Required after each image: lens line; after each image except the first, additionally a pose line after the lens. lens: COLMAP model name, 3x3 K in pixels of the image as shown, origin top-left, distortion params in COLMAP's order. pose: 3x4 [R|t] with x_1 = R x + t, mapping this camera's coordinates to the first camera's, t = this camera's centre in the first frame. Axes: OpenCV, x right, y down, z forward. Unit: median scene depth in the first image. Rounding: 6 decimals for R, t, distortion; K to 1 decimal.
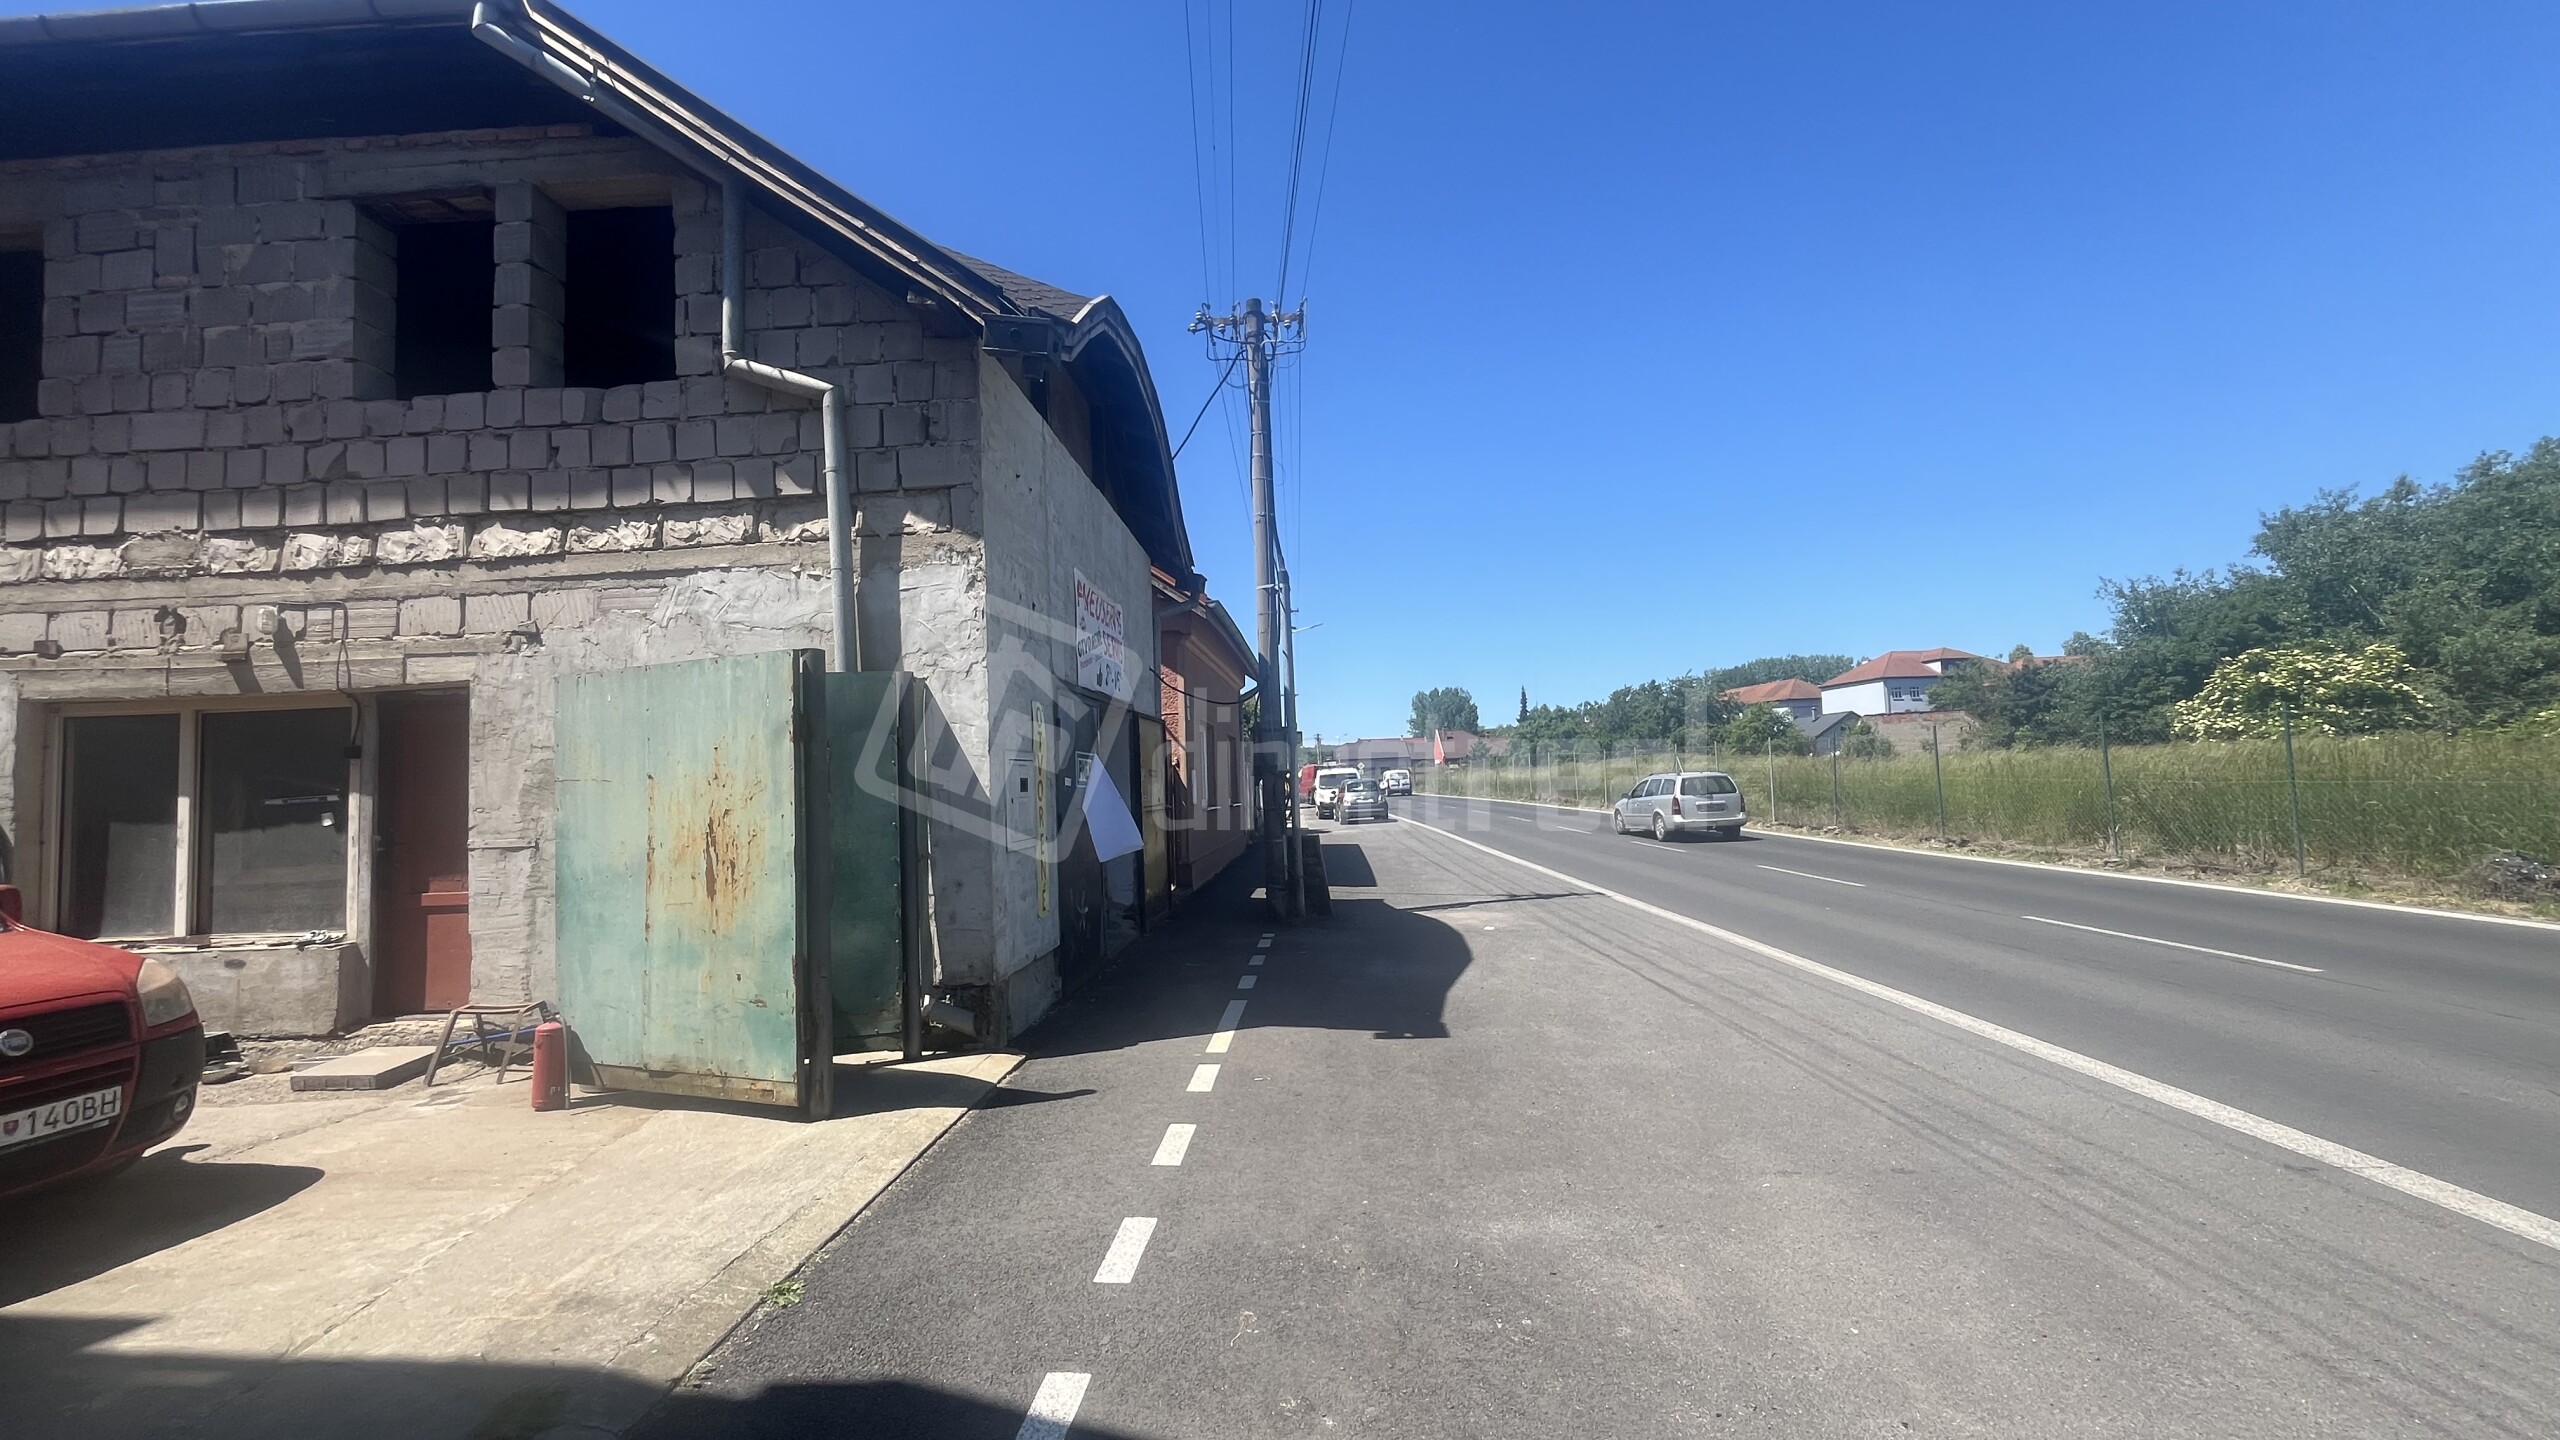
lens RADIAL K [[1038.1, 0, 1281.0], [0, 1038.1, 719.0], [0, 0, 1]] dist [-0.003736, -0.000205]
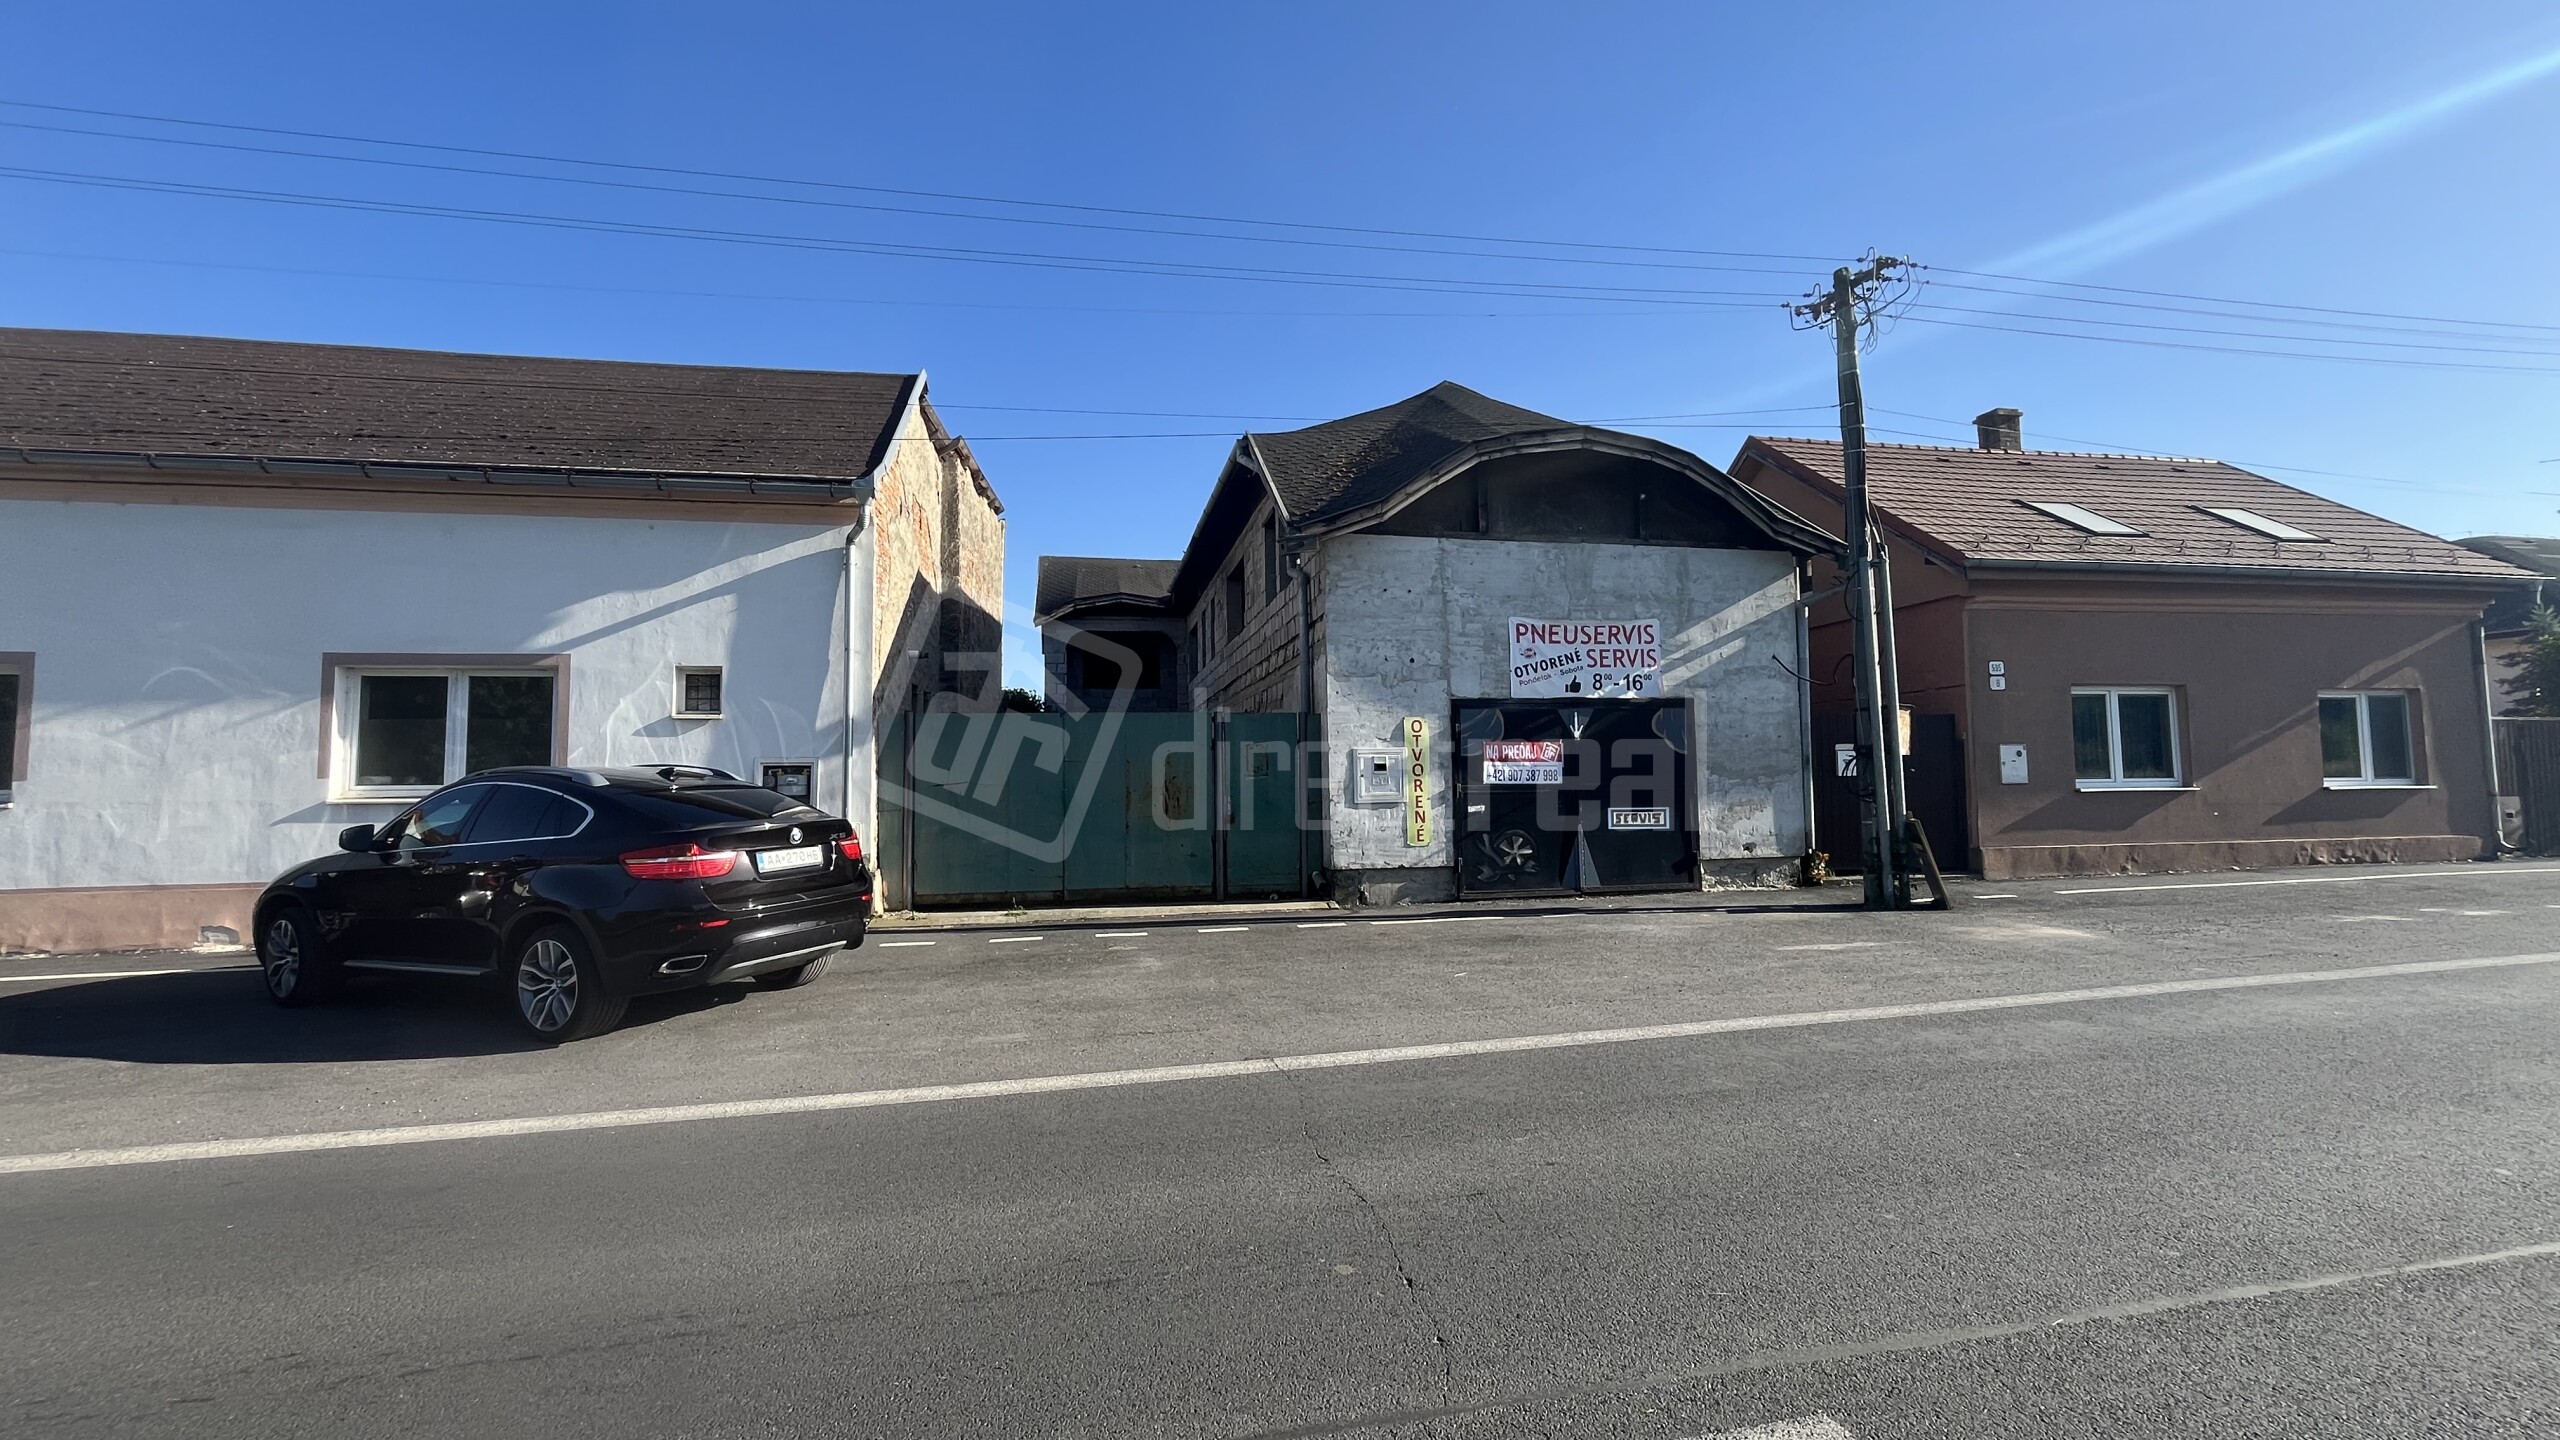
lens RADIAL K [[1038.1, 0, 1278.6], [0, 1038.1, 715.8], [0, 0, 1]] dist [-0.003736, -0.000205]
pose [[0.228301, -0.031568, -0.973079, 1.534821], [0.066204, 0.997664, -0.016833, -0.005781], [0.971337, -0.060579, 0.229858, 0.450628]]
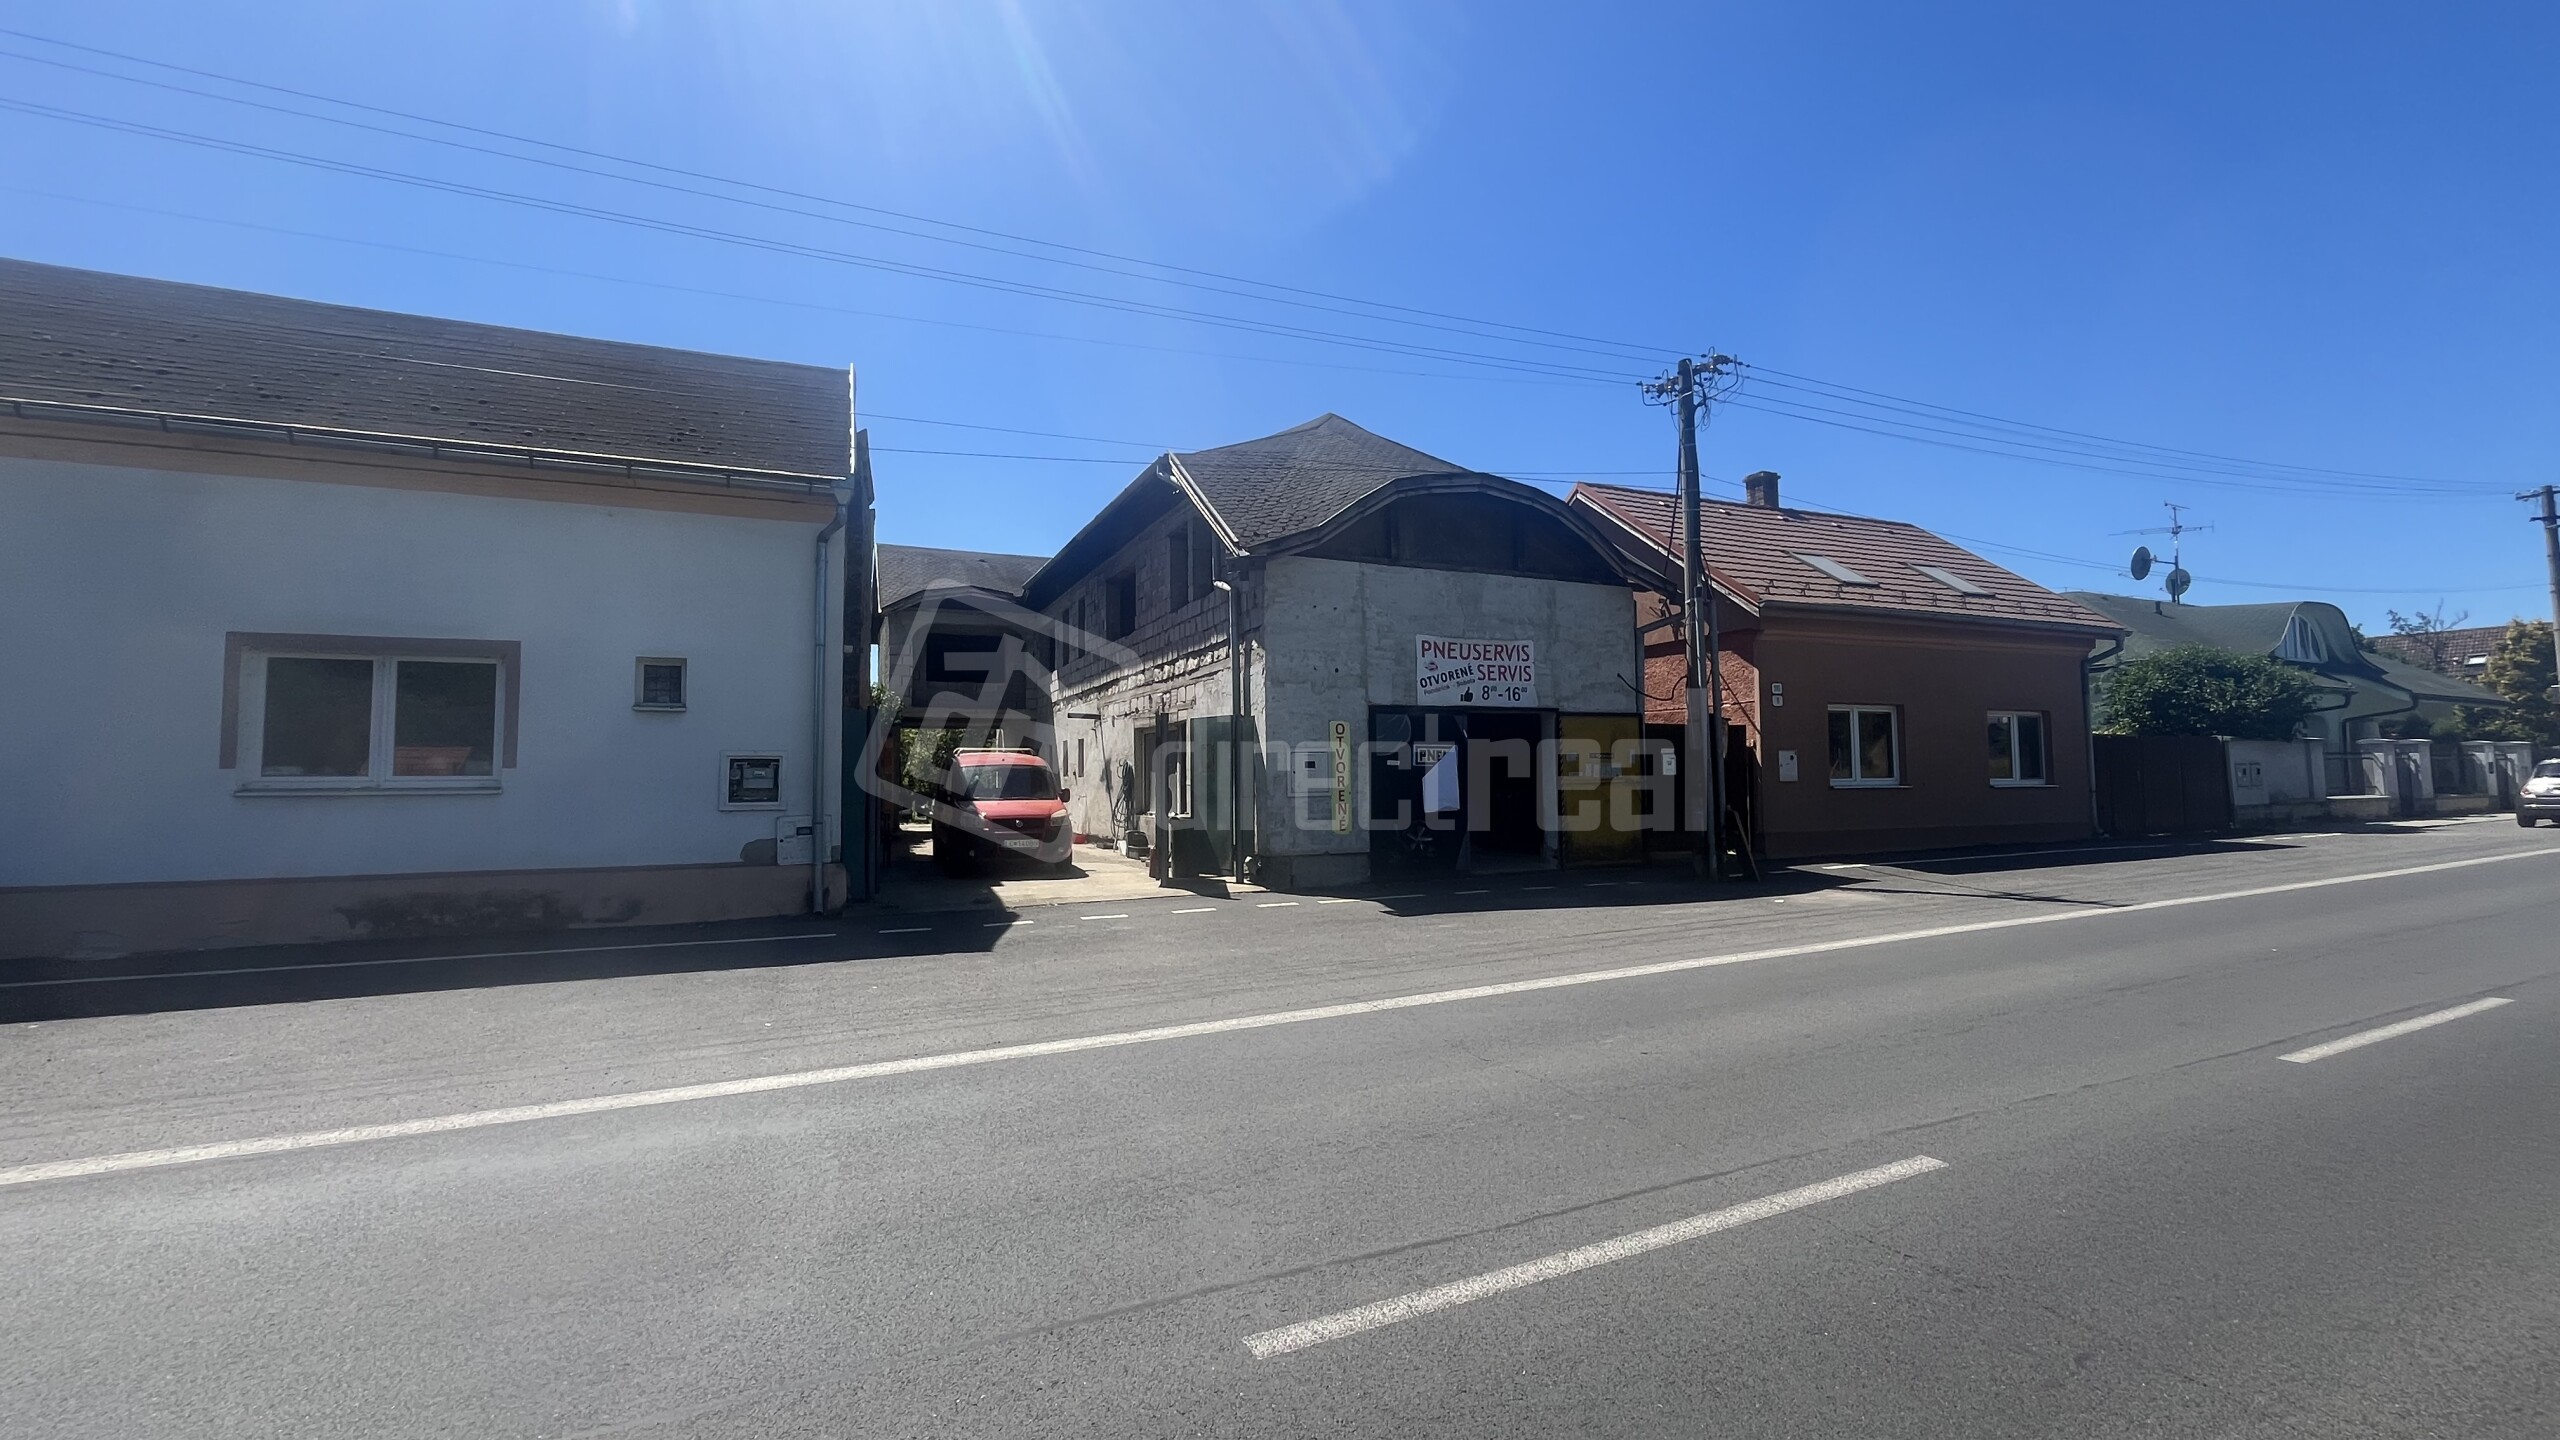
lens RADIAL K [[1038.1, 0, 1279.9], [0, 1038.1, 719.9], [0, 0, 1]] dist [-0.003736, -0.000205]
pose [[0.440685, -0.016756, -0.897505, 1.613057], [0.048644, 0.998802, 0.005238, -0.037598], [0.896343, -0.045966, 0.440973, 0.073662]]
